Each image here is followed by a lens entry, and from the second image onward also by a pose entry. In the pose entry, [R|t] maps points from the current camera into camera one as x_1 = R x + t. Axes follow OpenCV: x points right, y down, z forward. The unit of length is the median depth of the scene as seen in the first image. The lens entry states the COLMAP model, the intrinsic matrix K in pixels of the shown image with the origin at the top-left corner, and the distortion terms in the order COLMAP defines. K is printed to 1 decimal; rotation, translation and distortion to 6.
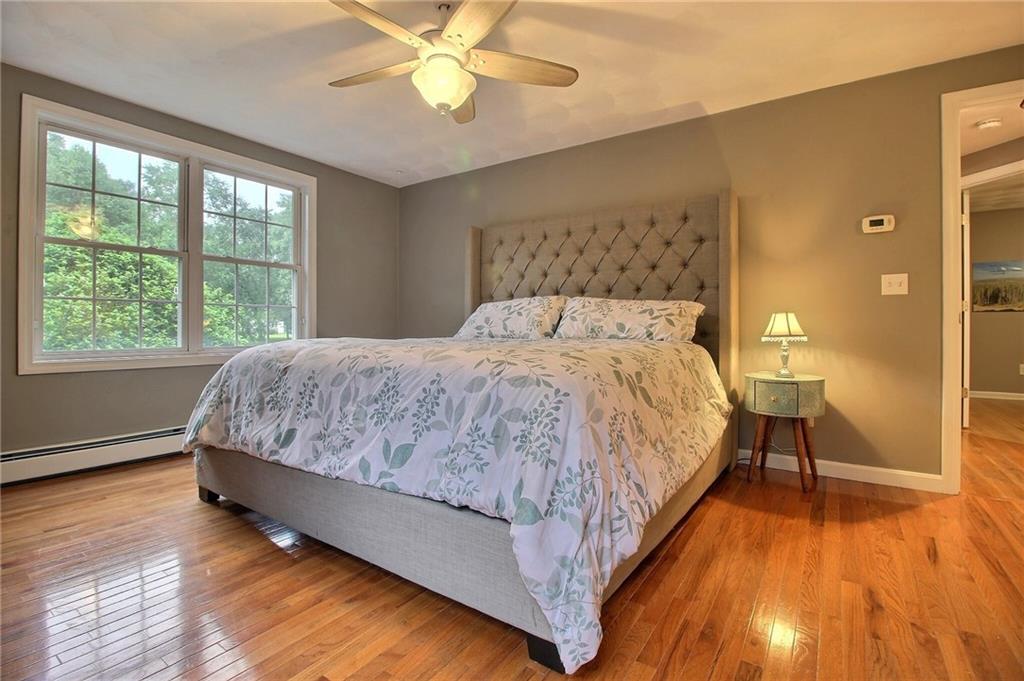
lens RADIAL K [[472.4, 0, 513.0], [0, 472.4, 335.1], [0, 0, 1]] dist [-0.013089, -0.003073]
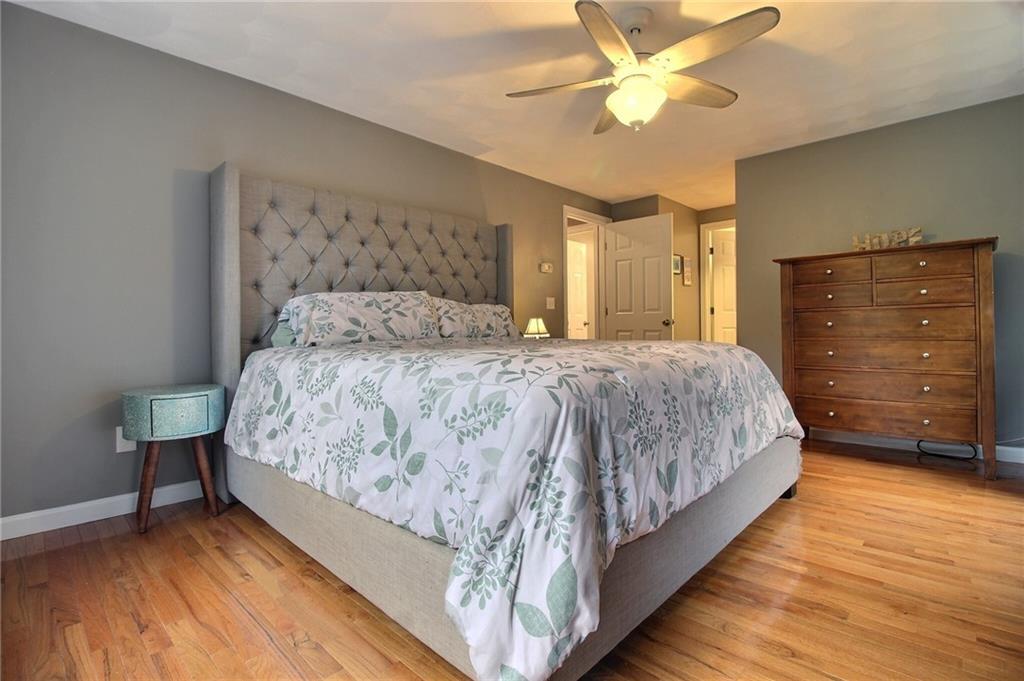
lens RADIAL K [[472.4, 0, 510.7], [0, 472.4, 331.1], [0, 0, 1]] dist [-0.013089, -0.003073]
pose [[0.157235, -0.012177, 0.987486, -0.901684], [0.019805, 0.999762, 0.009175, -0.020751], [-0.987363, 0.018114, 0.157438, 0.798629]]
